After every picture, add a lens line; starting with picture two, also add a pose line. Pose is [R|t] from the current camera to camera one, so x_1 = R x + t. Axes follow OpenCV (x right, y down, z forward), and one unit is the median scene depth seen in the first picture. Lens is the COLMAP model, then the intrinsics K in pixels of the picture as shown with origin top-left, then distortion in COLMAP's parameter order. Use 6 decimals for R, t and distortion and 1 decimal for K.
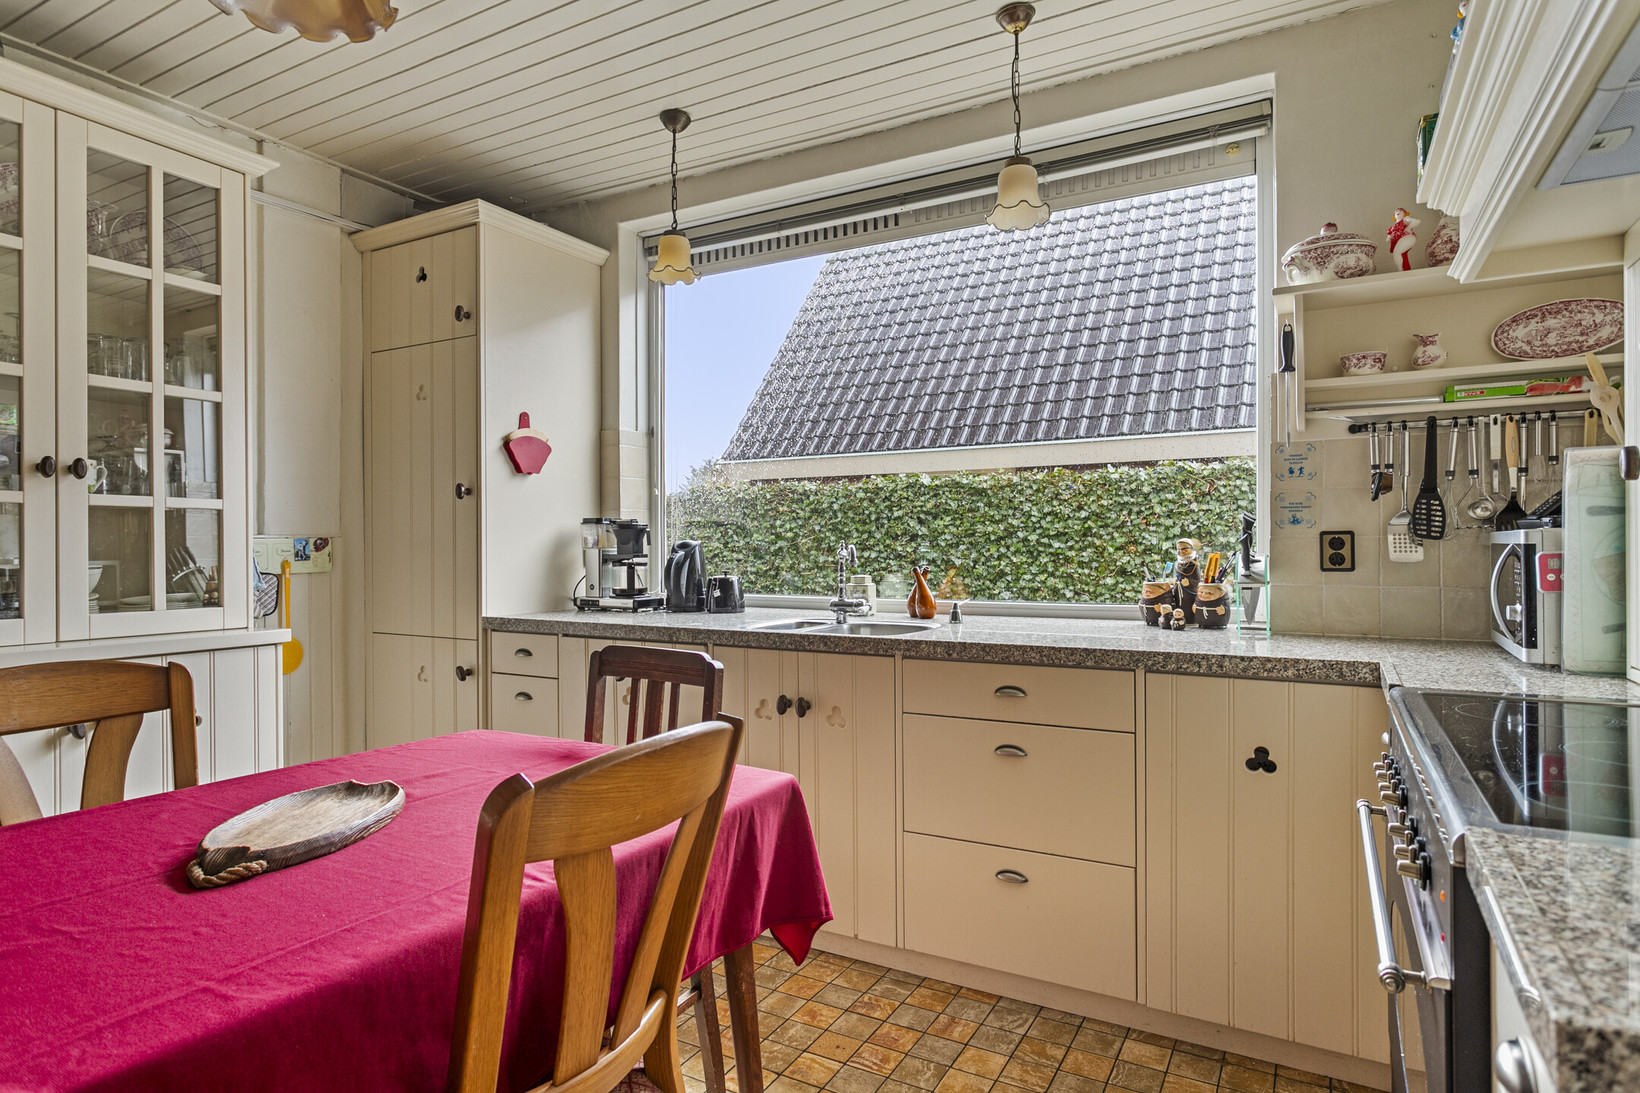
lens RADIAL K [[913.2, 0, 819.1], [0, 913.2, 544.6], [0, 0, 1]] dist [-0.001329, 0.000679]
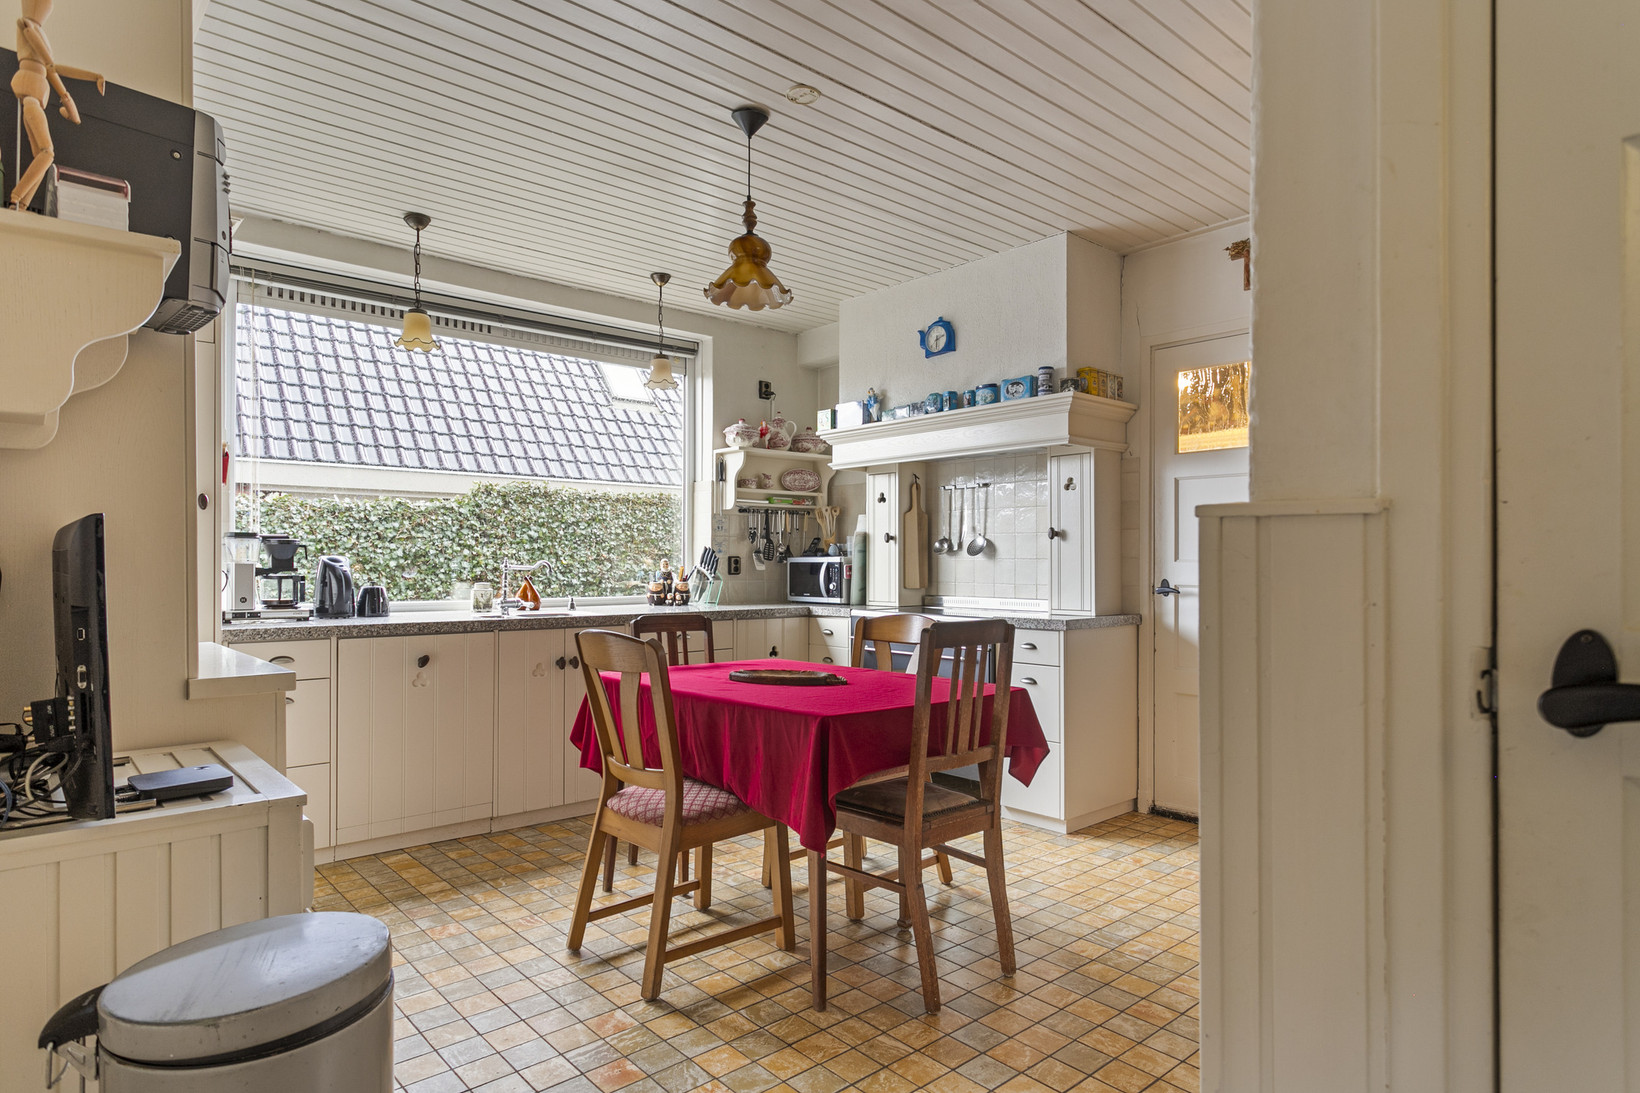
lens RADIAL K [[913.2, 0, 818.7], [0, 913.2, 561.6], [0, 0, 1]] dist [-0.001329, 0.000679]
pose [[0.335637, 0.009019, 0.941948, -1.011978], [-0.001749, 0.999958, -0.008952, 0.012217], [-0.941990, 0.001357, 0.335639, 0.048871]]
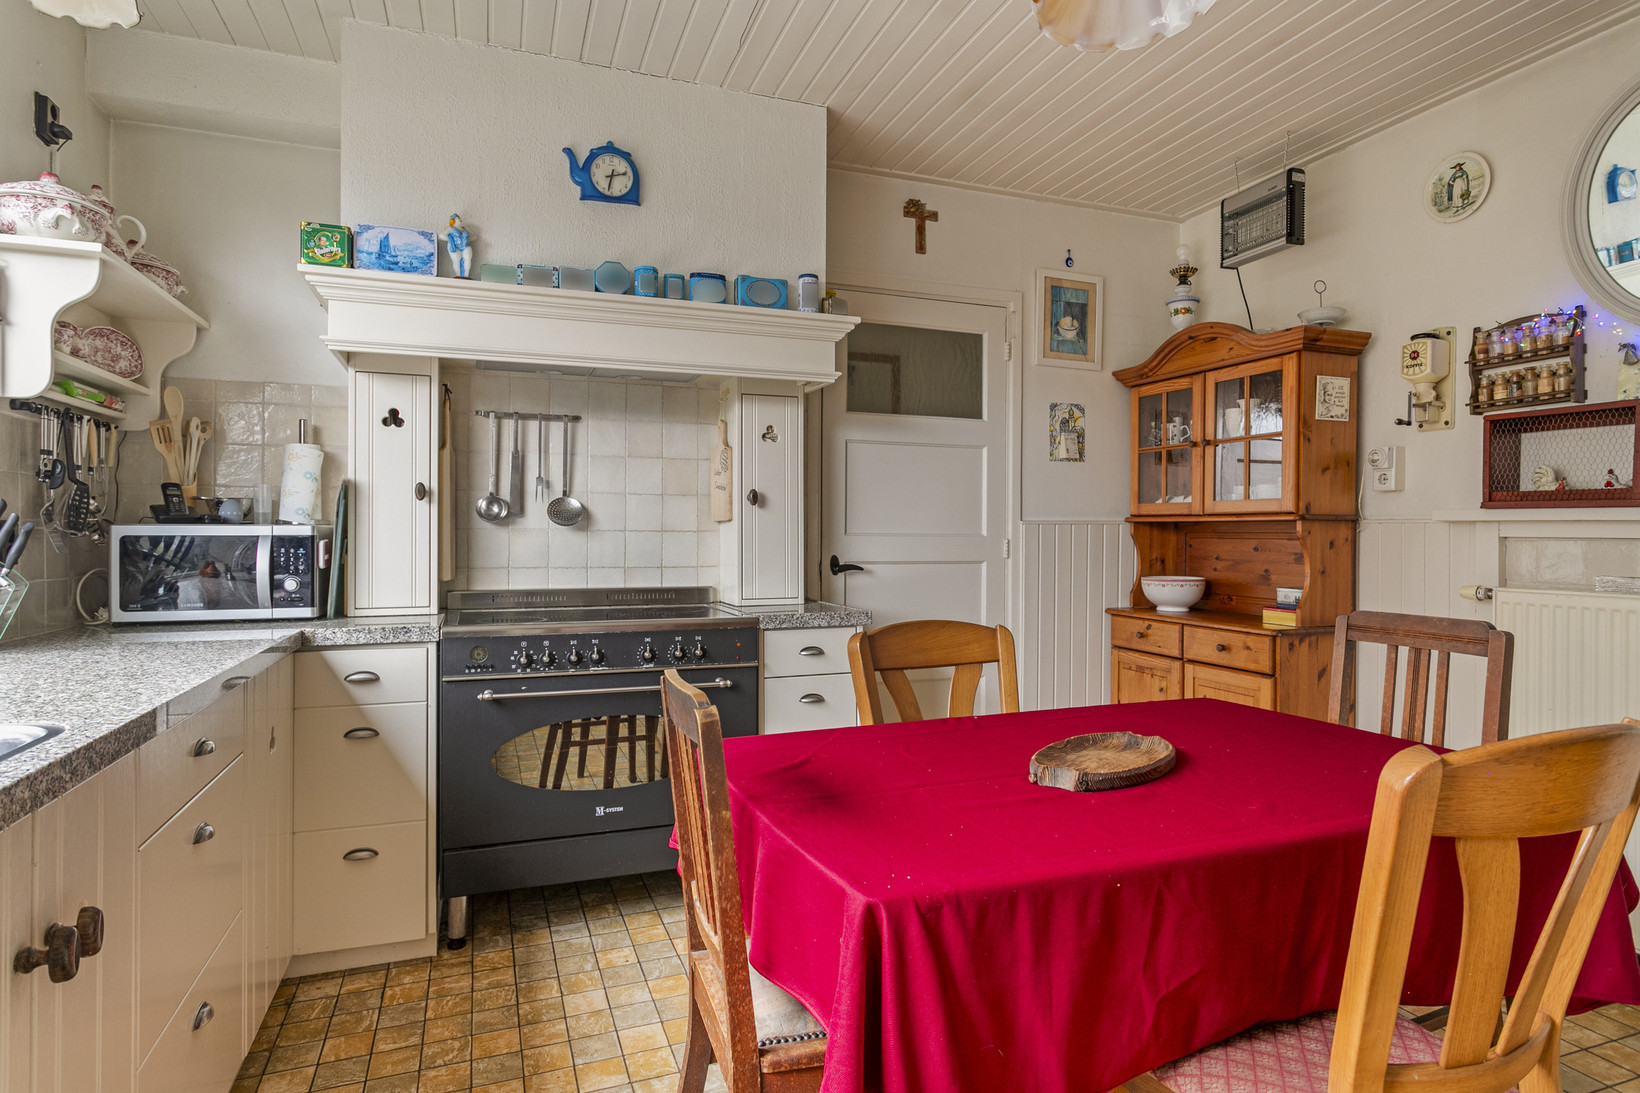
lens RADIAL K [[913.2, 0, 825.9], [0, 913.2, 534.7], [0, 0, 1]] dist [-0.001329, 0.000679]
pose [[-0.760477, 0.005676, 0.649340, -0.401684], [0.003740, 0.999983, -0.004362, 0.004143], [-0.649354, -0.000889, -0.760485, 0.811731]]
